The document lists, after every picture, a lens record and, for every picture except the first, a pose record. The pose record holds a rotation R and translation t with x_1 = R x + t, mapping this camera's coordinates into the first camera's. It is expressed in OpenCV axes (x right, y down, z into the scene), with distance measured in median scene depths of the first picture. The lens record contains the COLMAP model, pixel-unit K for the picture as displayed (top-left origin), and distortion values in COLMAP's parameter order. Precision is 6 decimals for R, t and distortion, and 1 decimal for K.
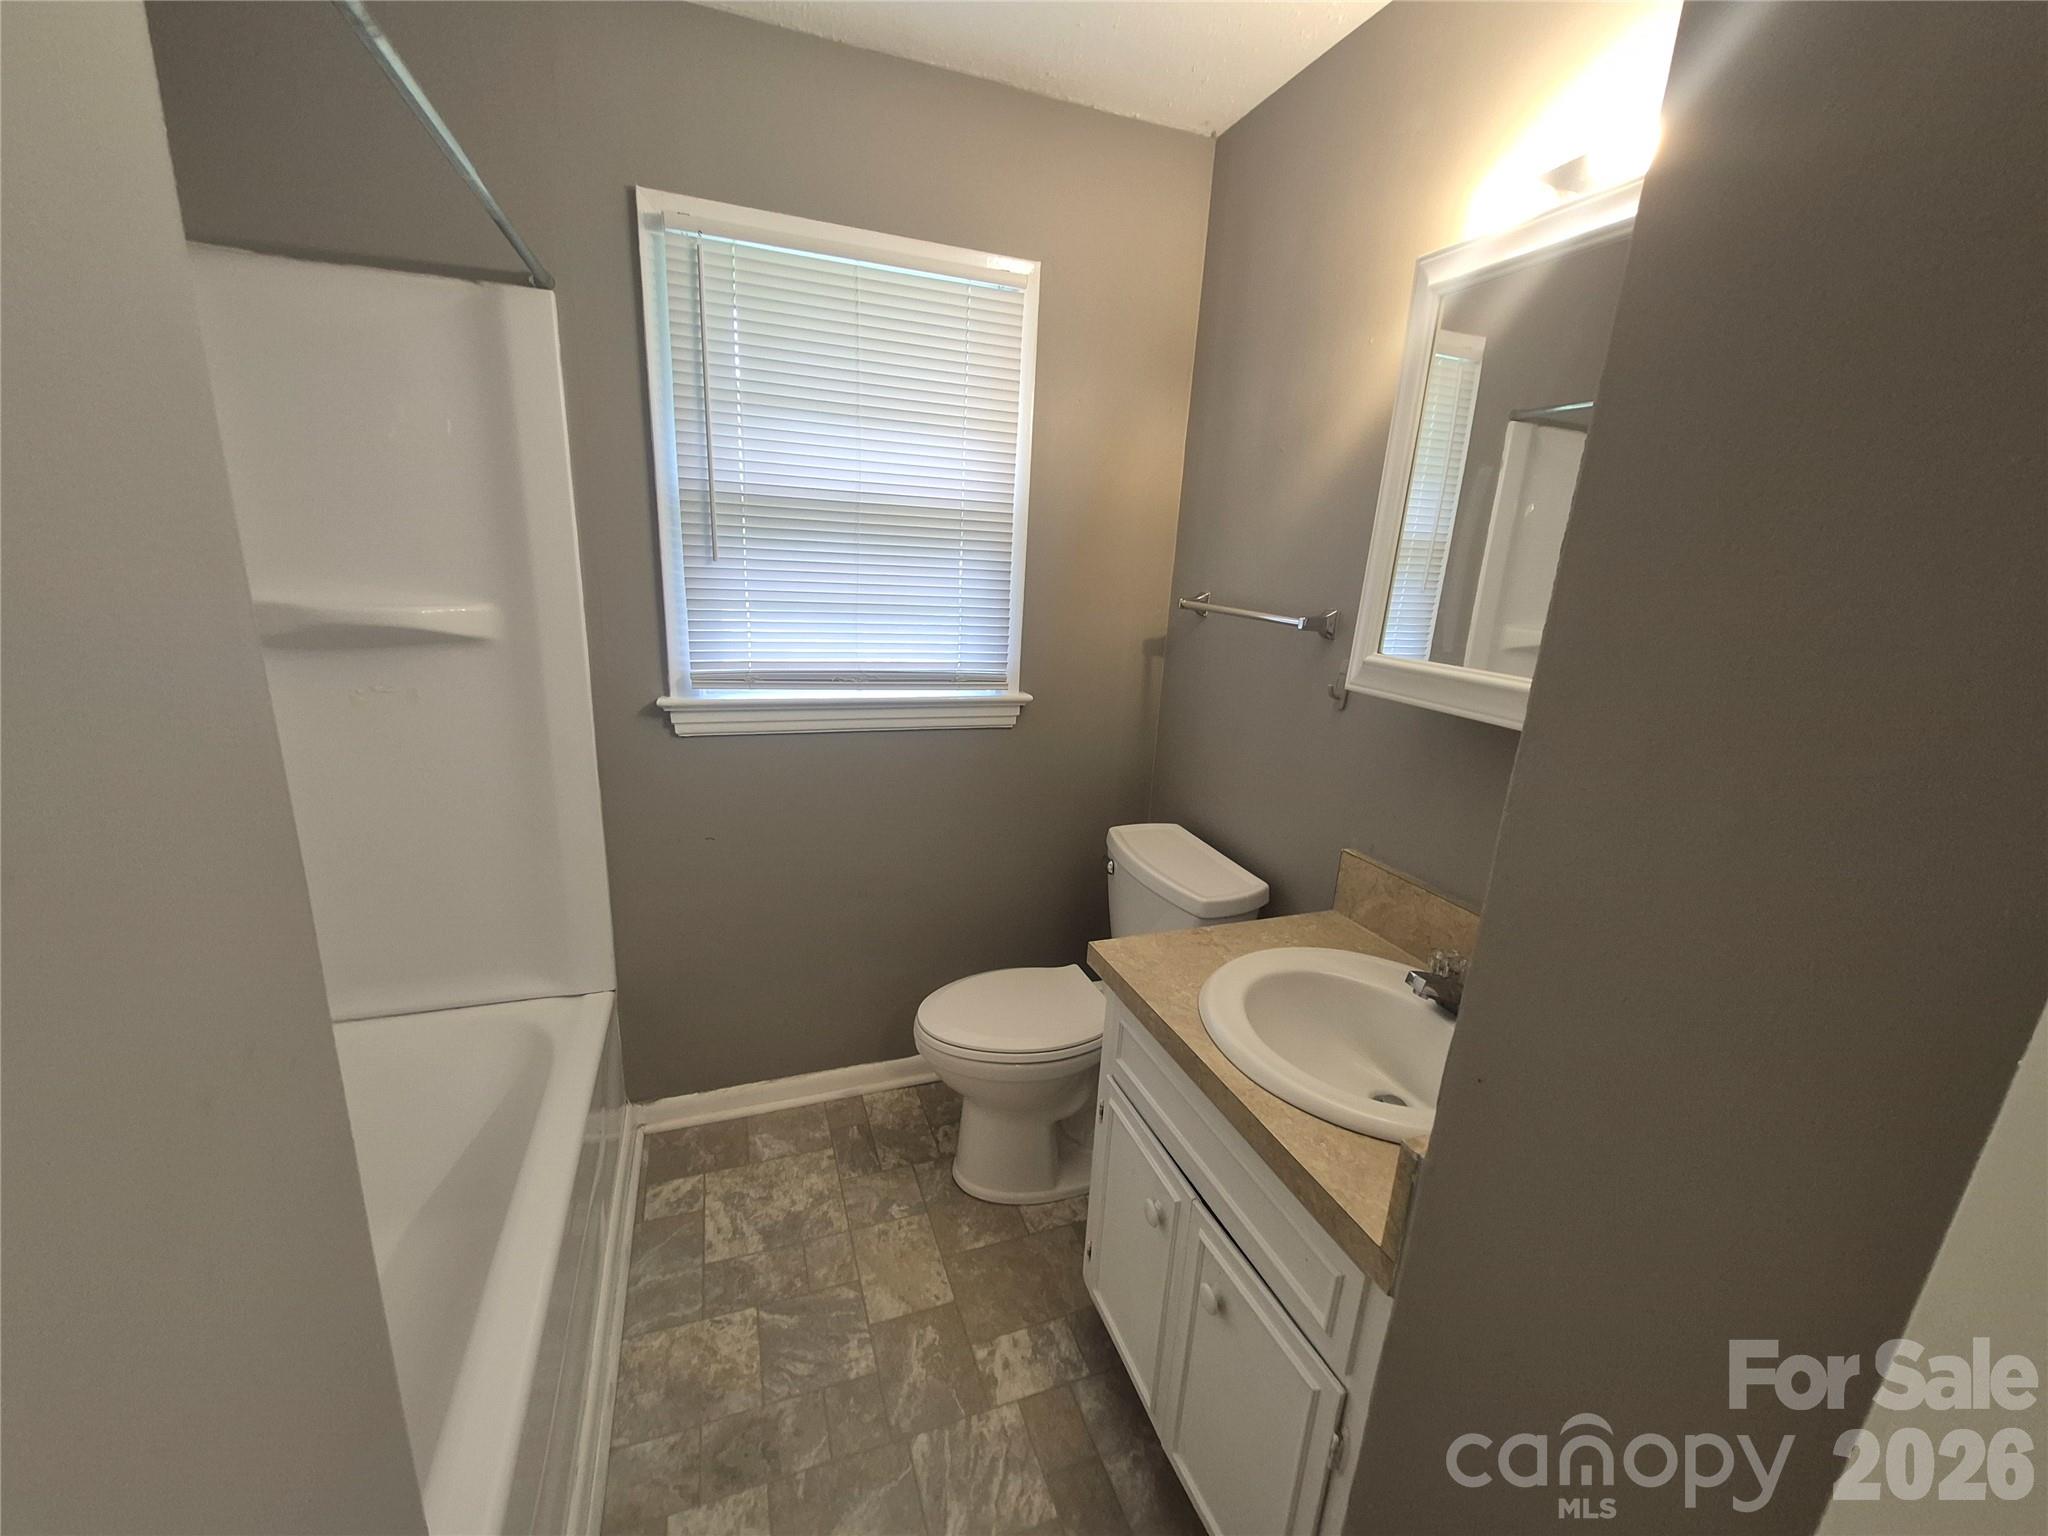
lens RADIAL K [[803.6, 0, 1009.5], [0, 803.6, 776.3], [0, 0, 1]] dist [0.003444, -0.002099]
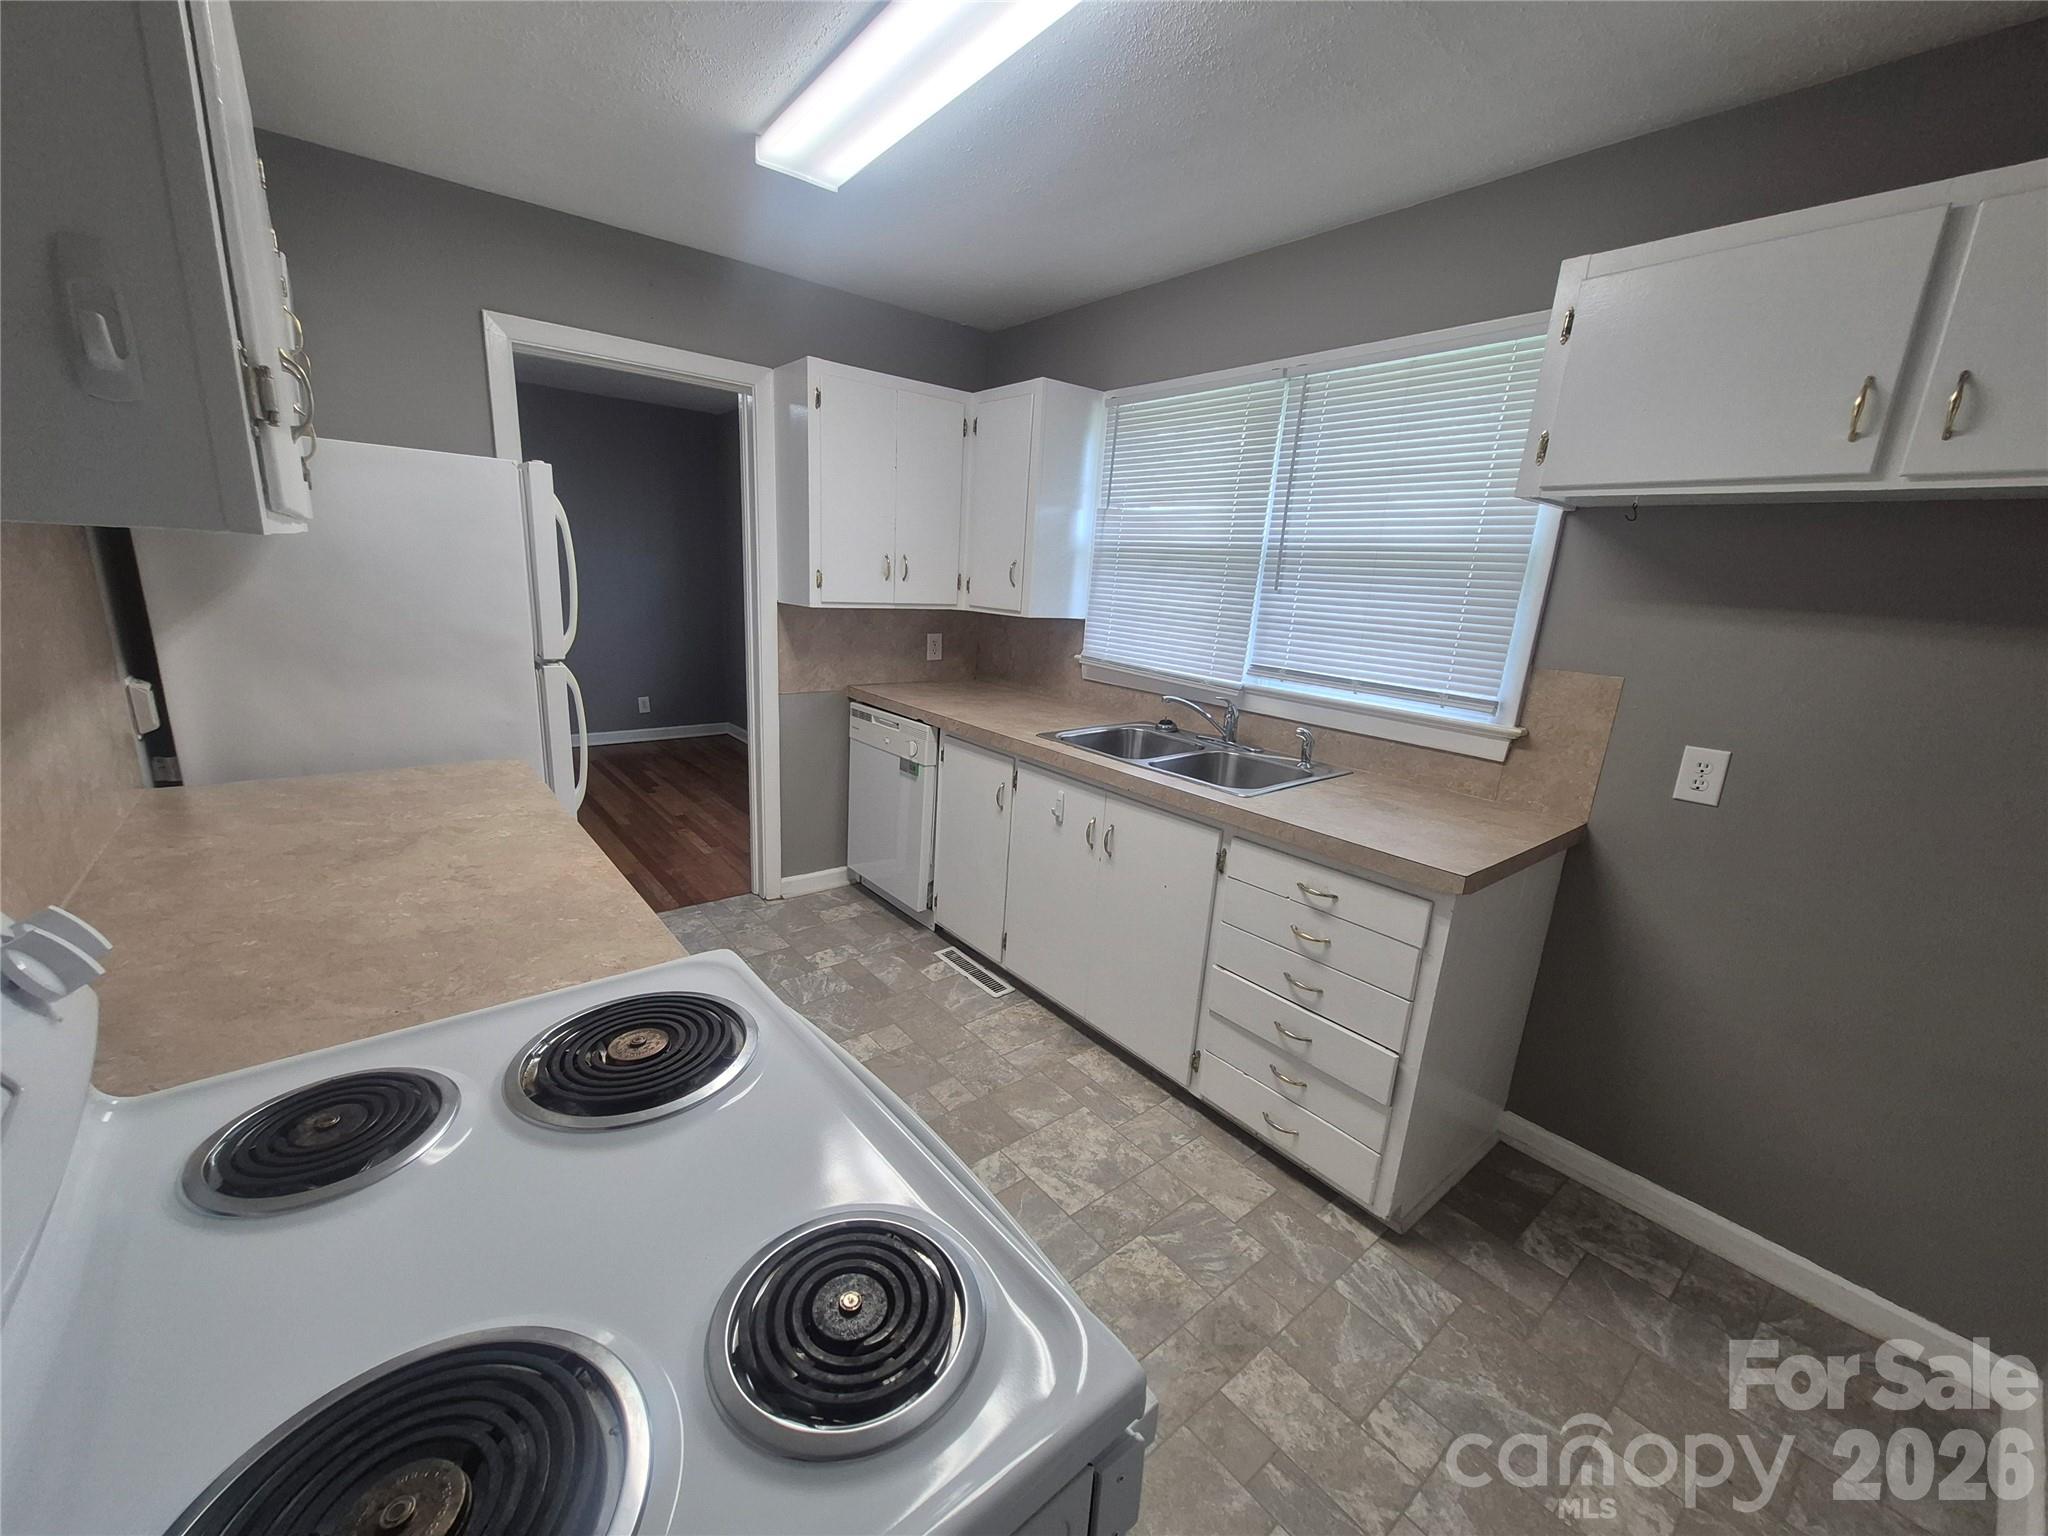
lens RADIAL K [[803.6, 0, 1007.7], [0, 803.6, 766.5], [0, 0, 1]] dist [0.003444, -0.002099]
pose [[0.946319, -0.077460, 0.313815, -0.751071], [0.079948, 0.996787, 0.004953, -0.024912], [-0.313190, 0.020402, 0.949471, -0.039764]]
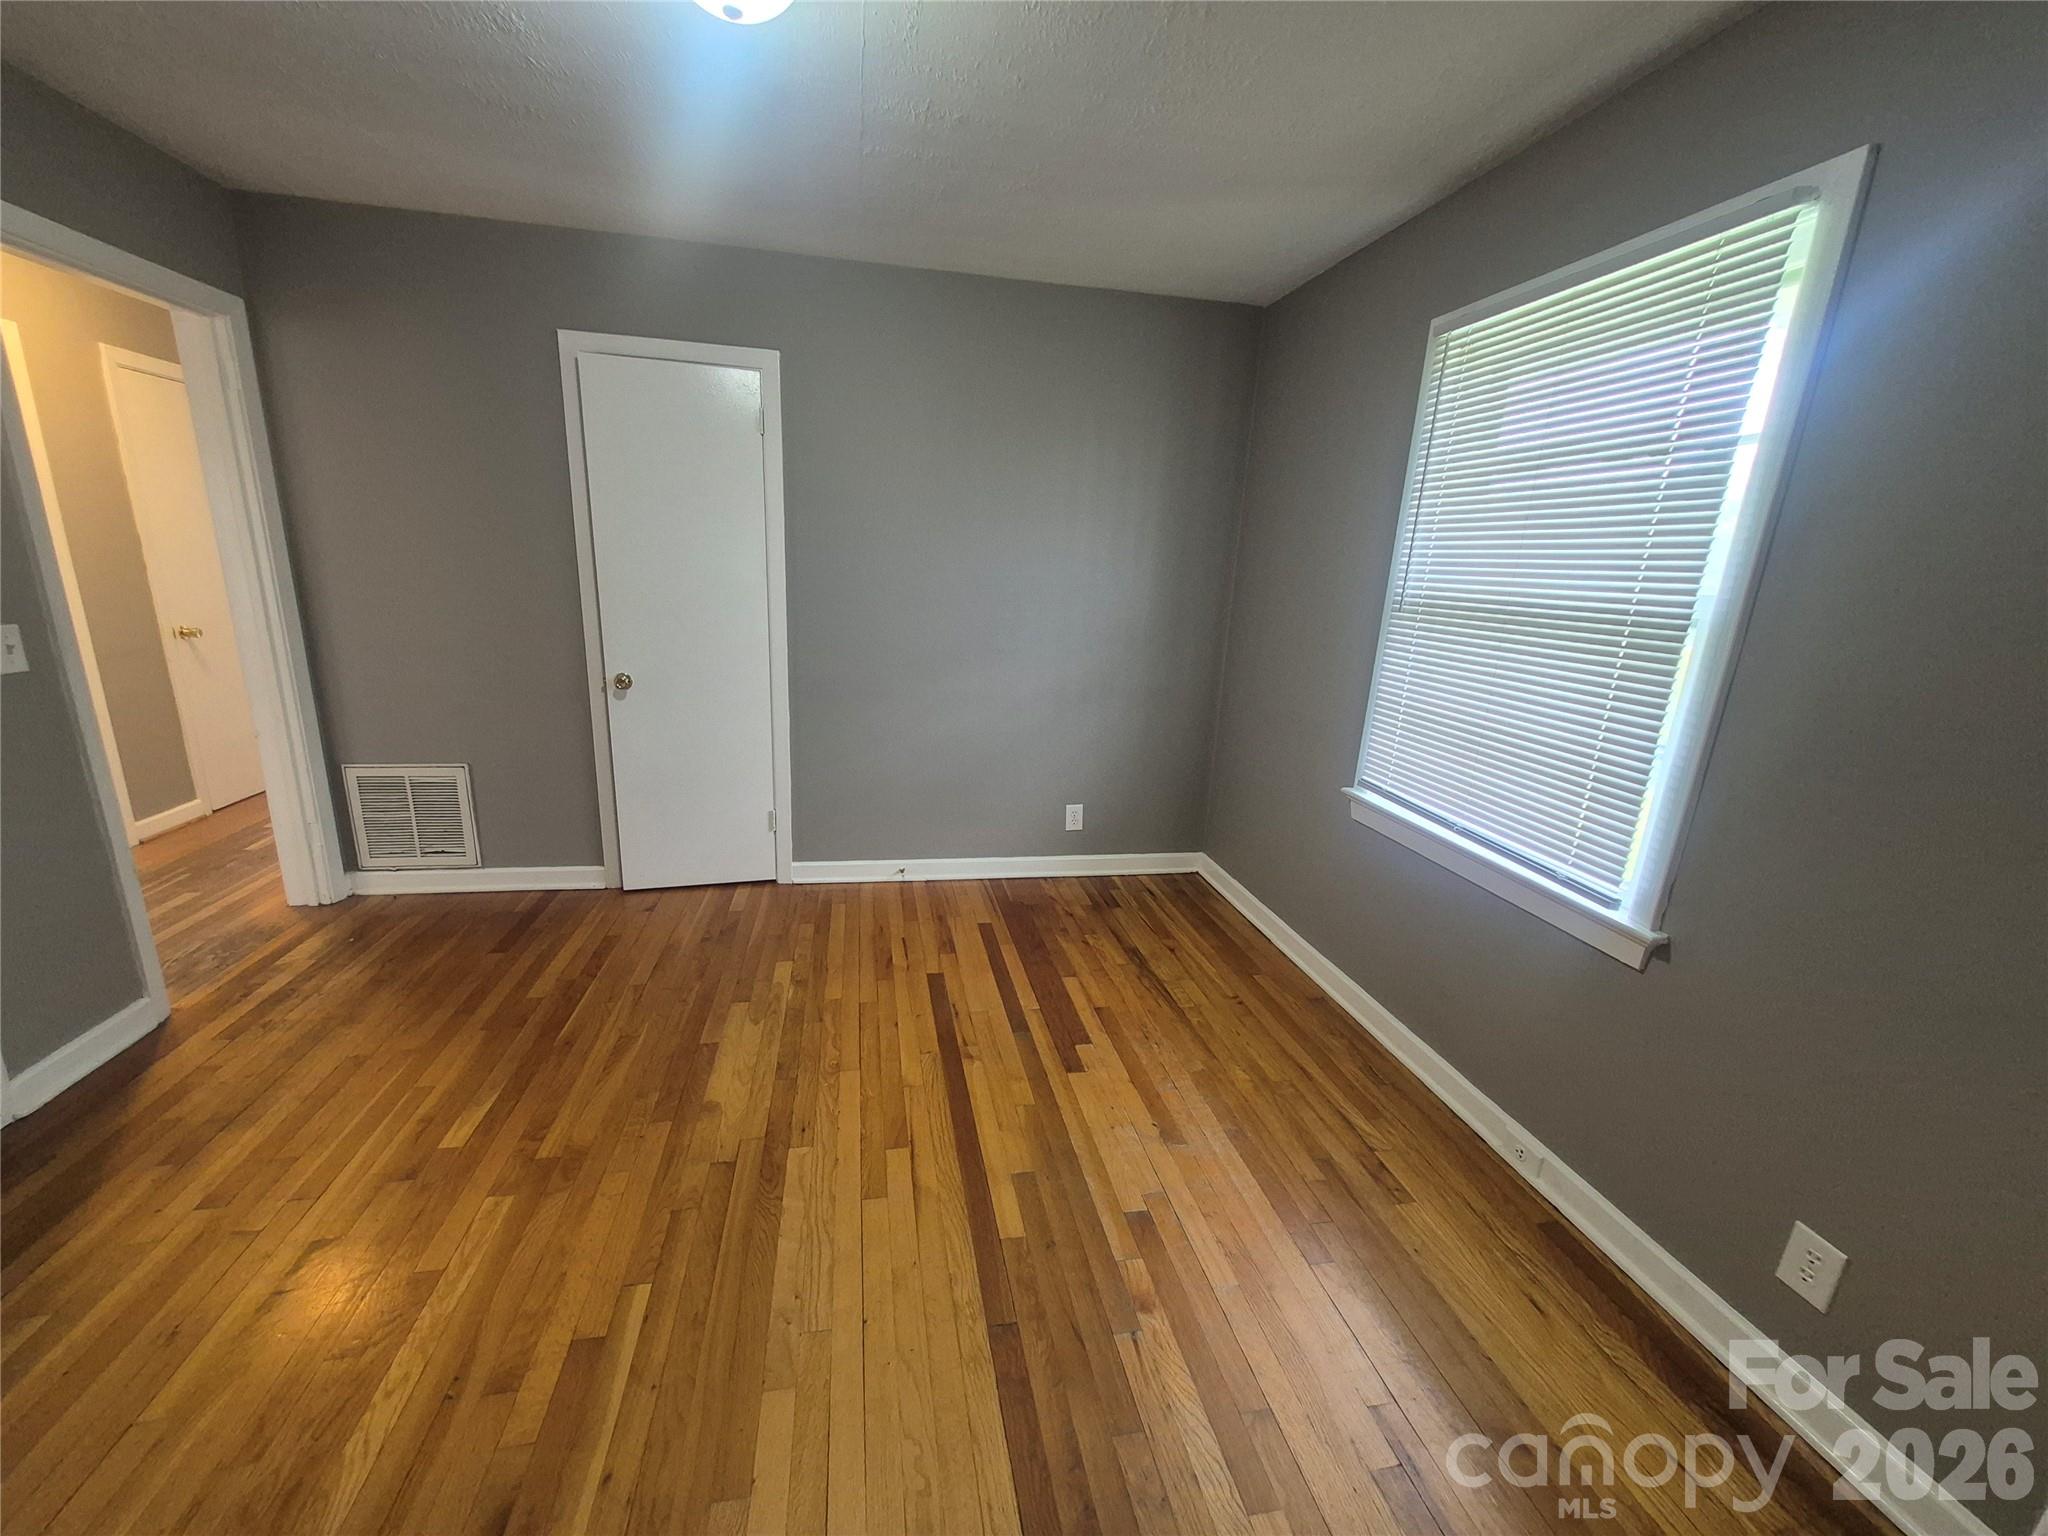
lens RADIAL K [[803.6, 0, 1009.6], [0, 803.6, 766.3], [0, 0, 1]] dist [0.003444, -0.002099]
pose [[0.986559, 0.034777, -0.159664, -0.975208], [-0.038215, 0.999098, -0.018518, -0.507936], [0.158876, 0.024370, 0.986998, 1.742981]]
